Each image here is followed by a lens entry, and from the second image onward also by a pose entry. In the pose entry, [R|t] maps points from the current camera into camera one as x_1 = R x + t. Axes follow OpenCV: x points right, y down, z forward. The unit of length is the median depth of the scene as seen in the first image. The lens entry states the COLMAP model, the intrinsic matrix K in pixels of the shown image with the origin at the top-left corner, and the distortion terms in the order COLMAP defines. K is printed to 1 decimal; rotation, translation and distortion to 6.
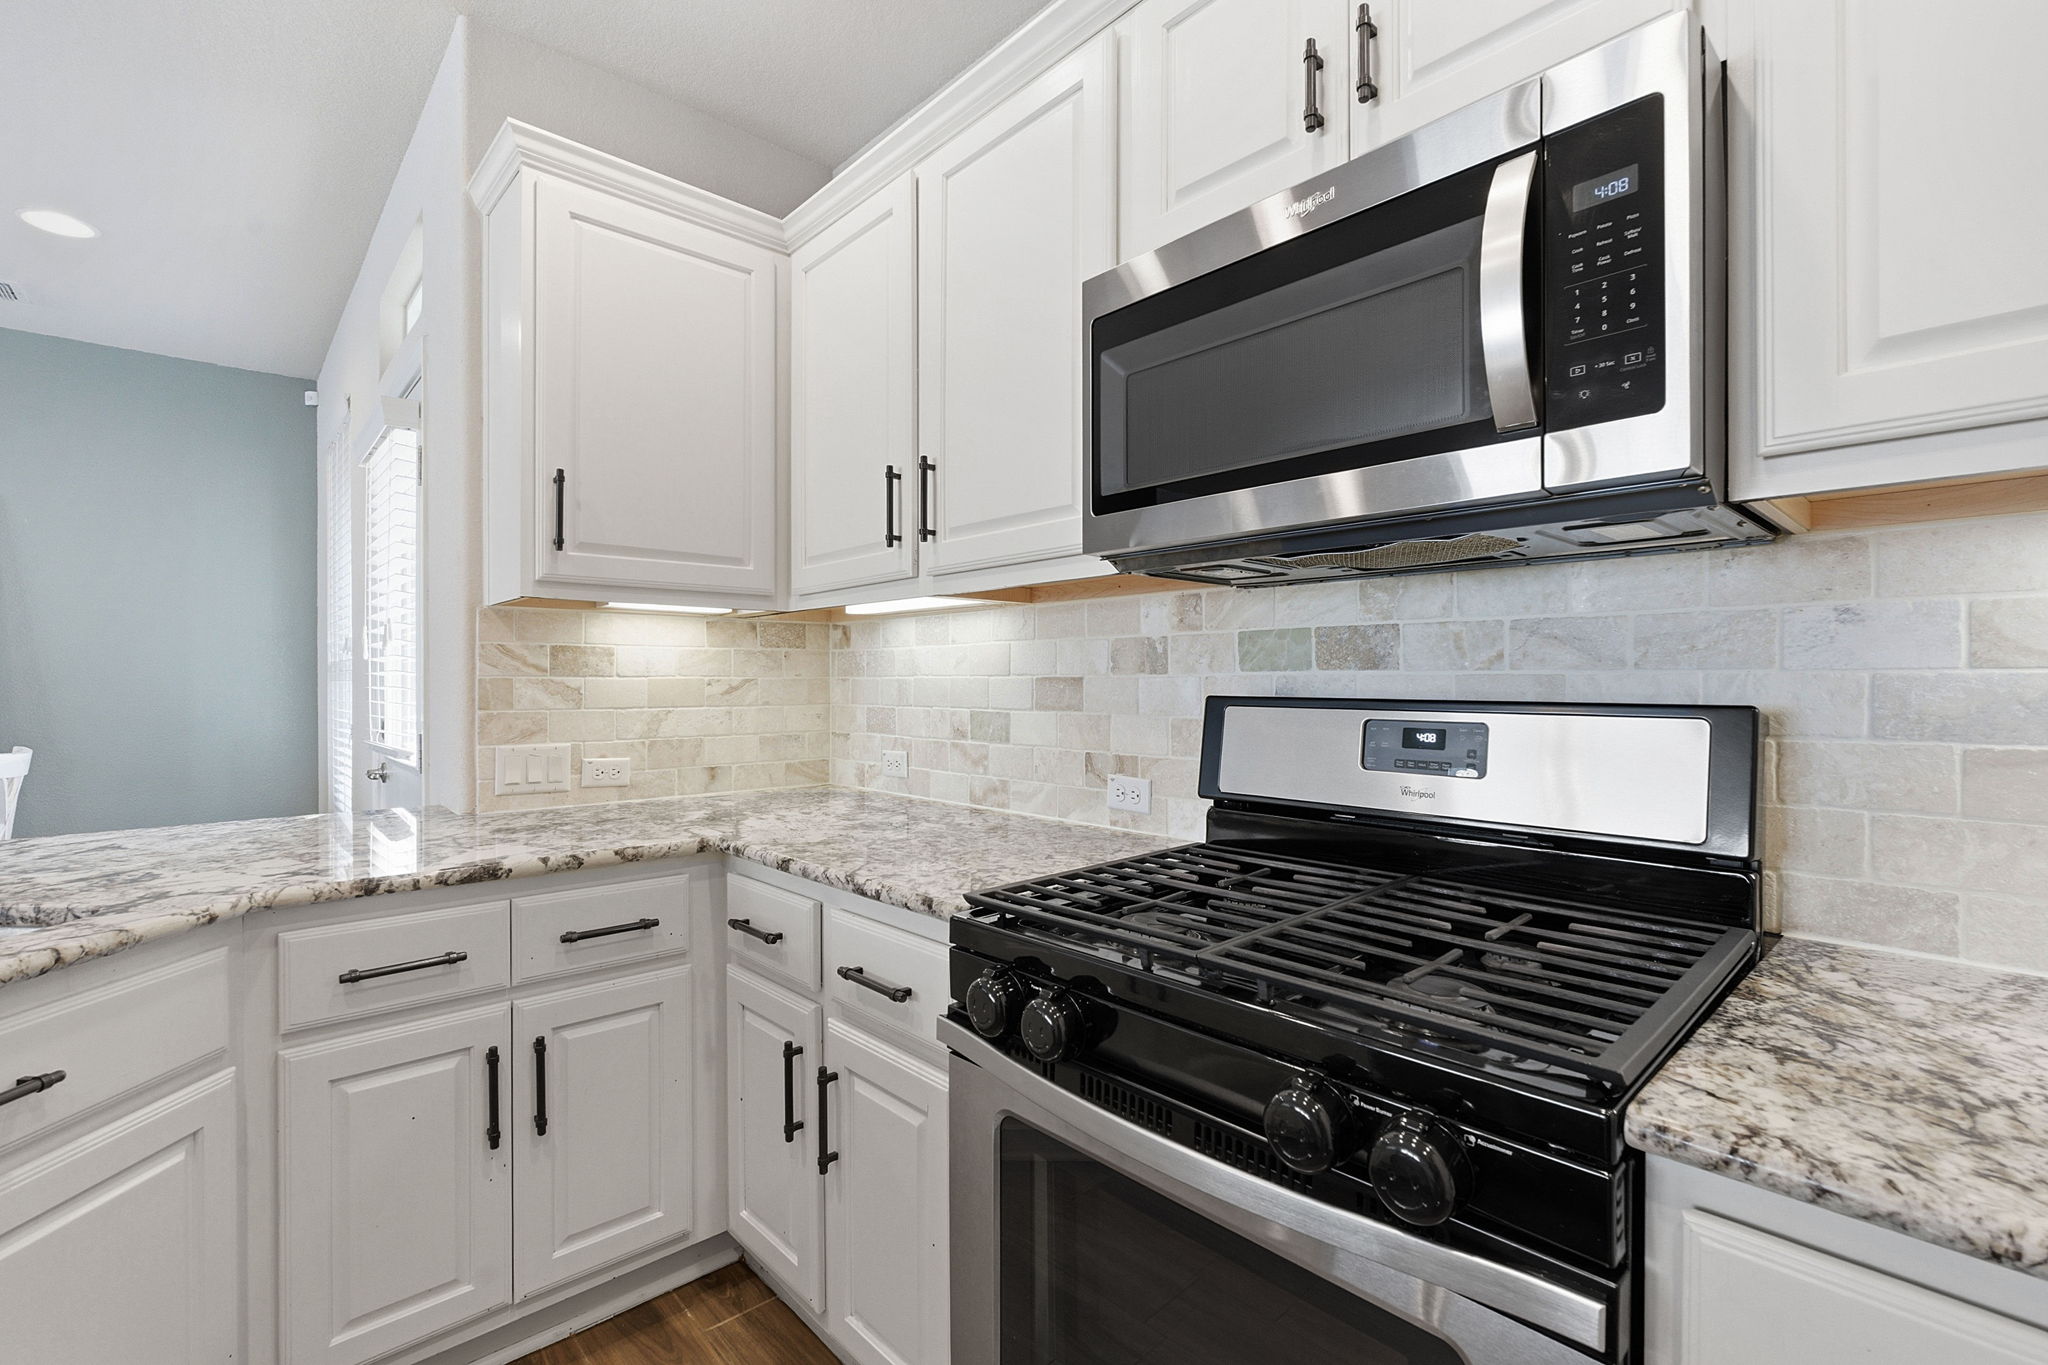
lens RADIAL K [[907.3, 0, 1019.6], [0, 907.3, 664.2], [0, 0, 1]] dist [-0.007344, 0.000622]
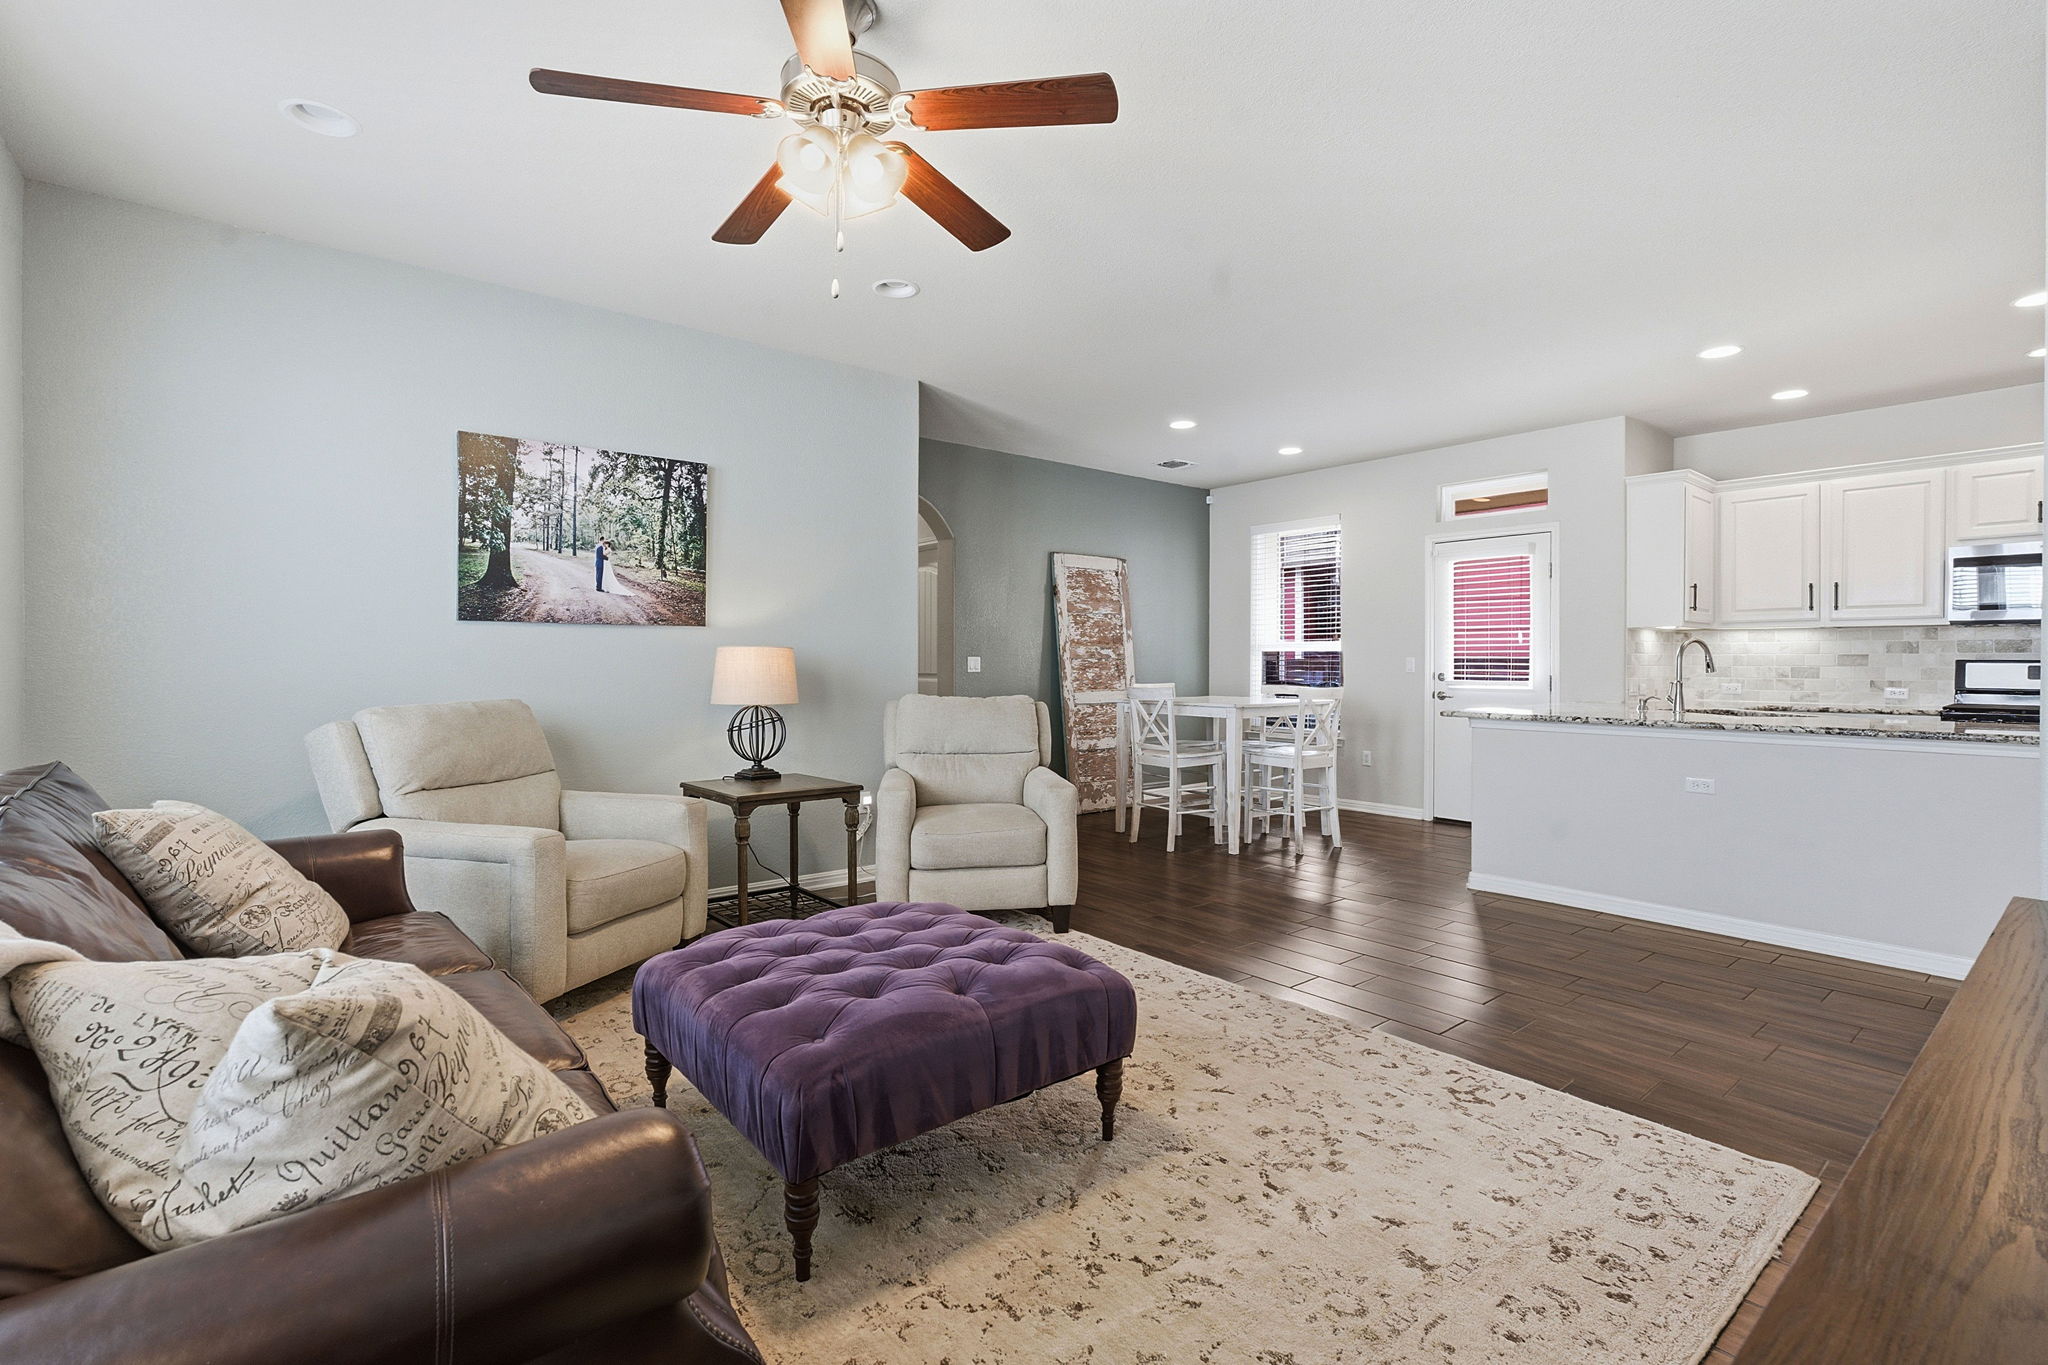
lens RADIAL K [[934.6, 0, 1025.5], [0, 934.6, 655.1], [0, 0, 1]] dist [-0.009746, 0.001196]
pose [[0.998745, 0.004017, -0.049924, -2.917000], [-0.003424, 0.999923, 0.011952, -0.011229], [0.049969, -0.011766, 0.998681, -2.471502]]
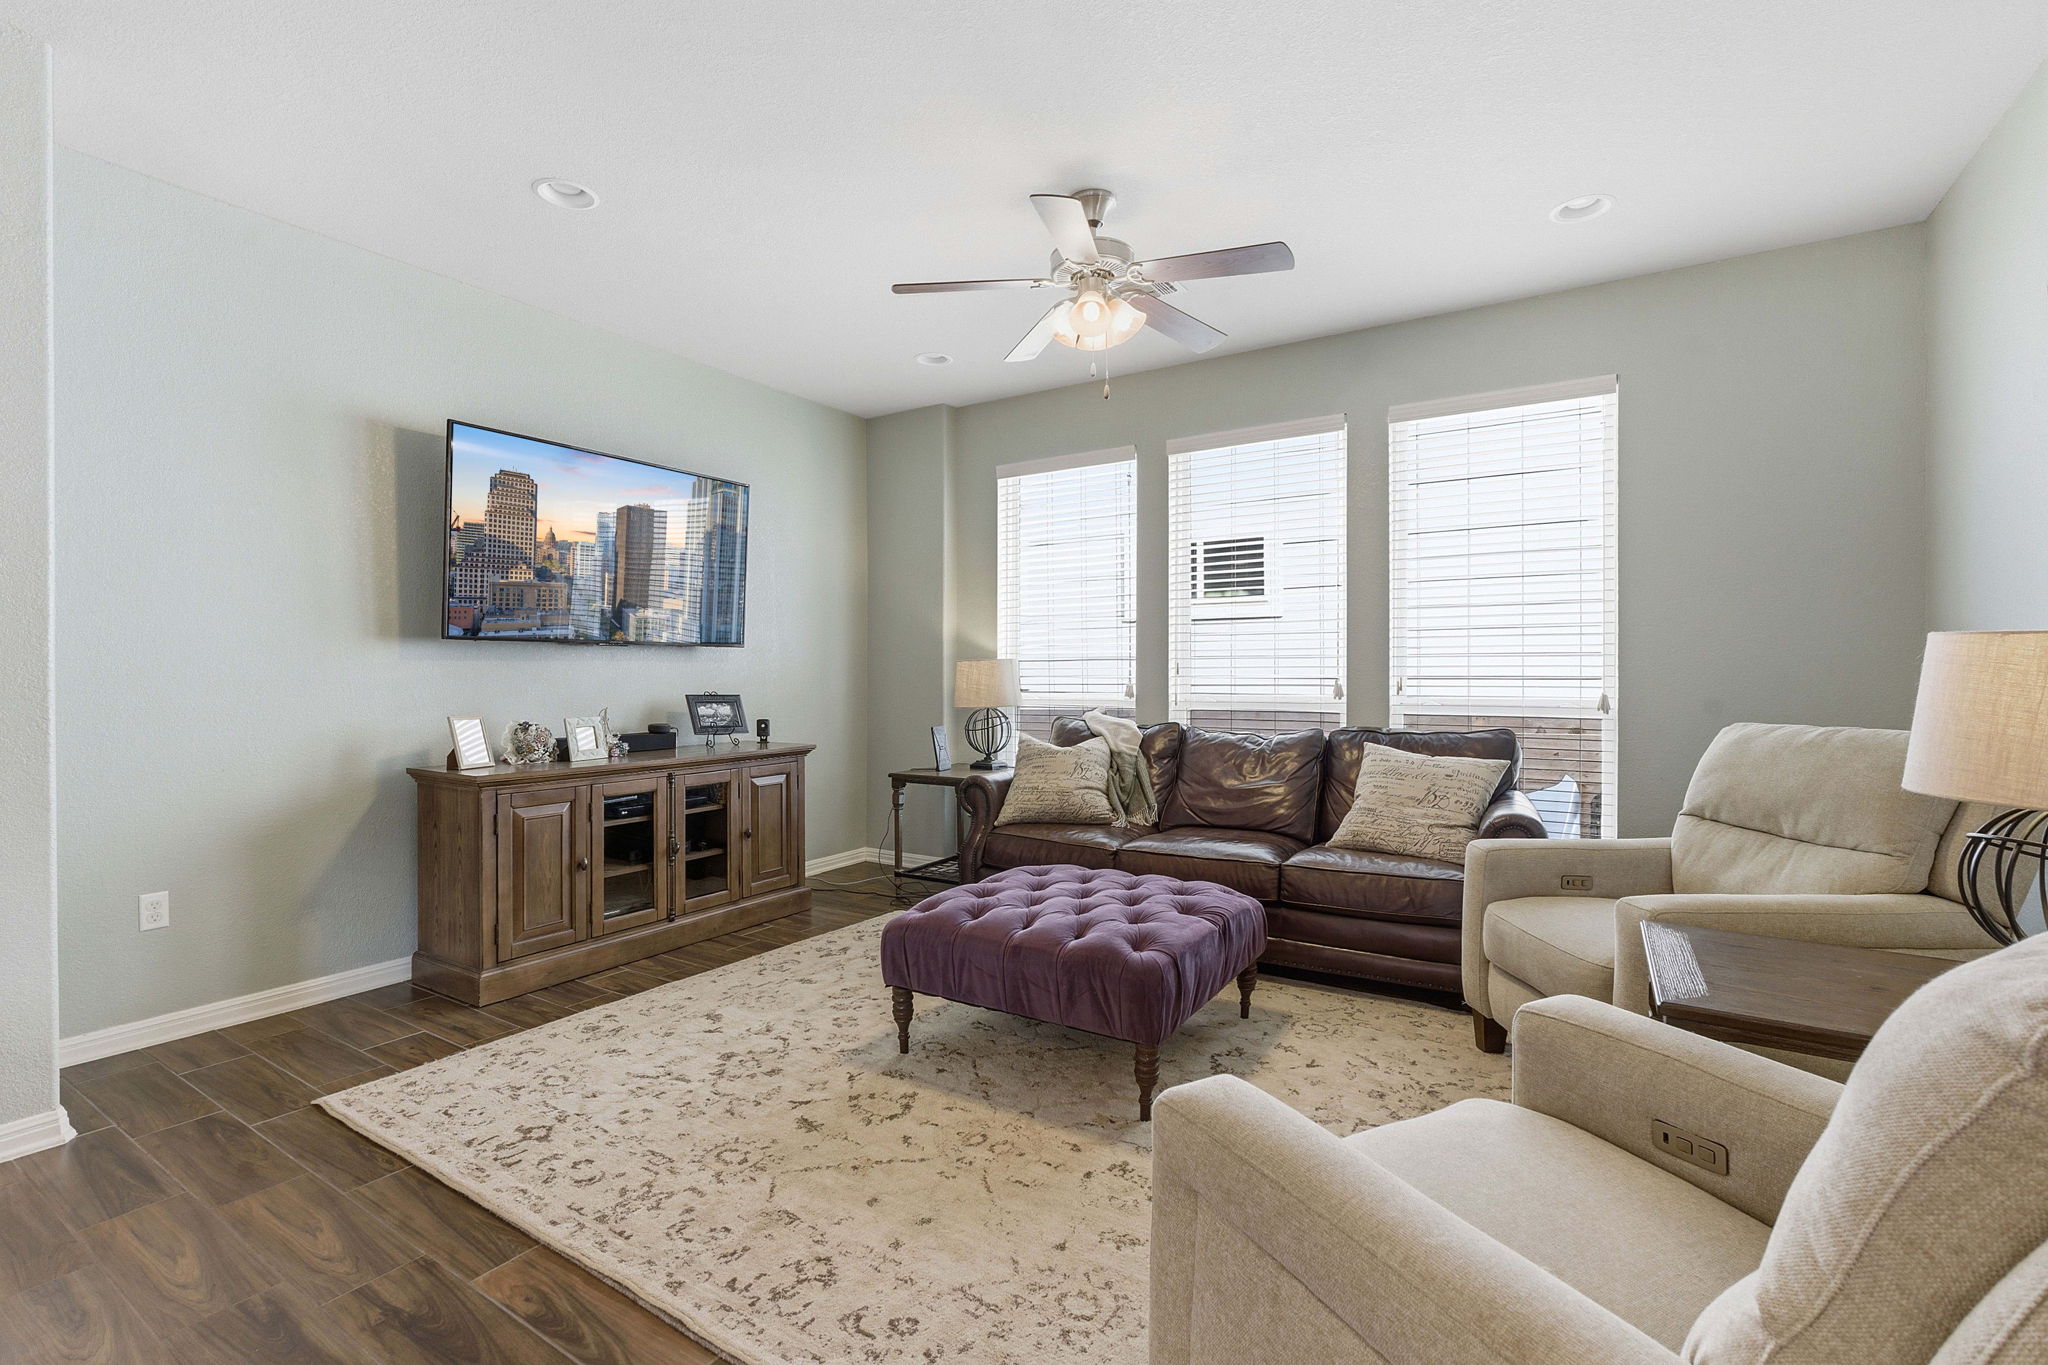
lens RADIAL K [[907.3, 0, 1019.6], [0, 907.3, 664.2], [0, 0, 1]] dist [-0.007344, 0.000622]
pose [[-0.964098, 0.002229, -0.265538, -2.618824], [0.008900, 0.999674, -0.023924, 0.044926], [0.265398, -0.025428, -0.963804, 0.638614]]
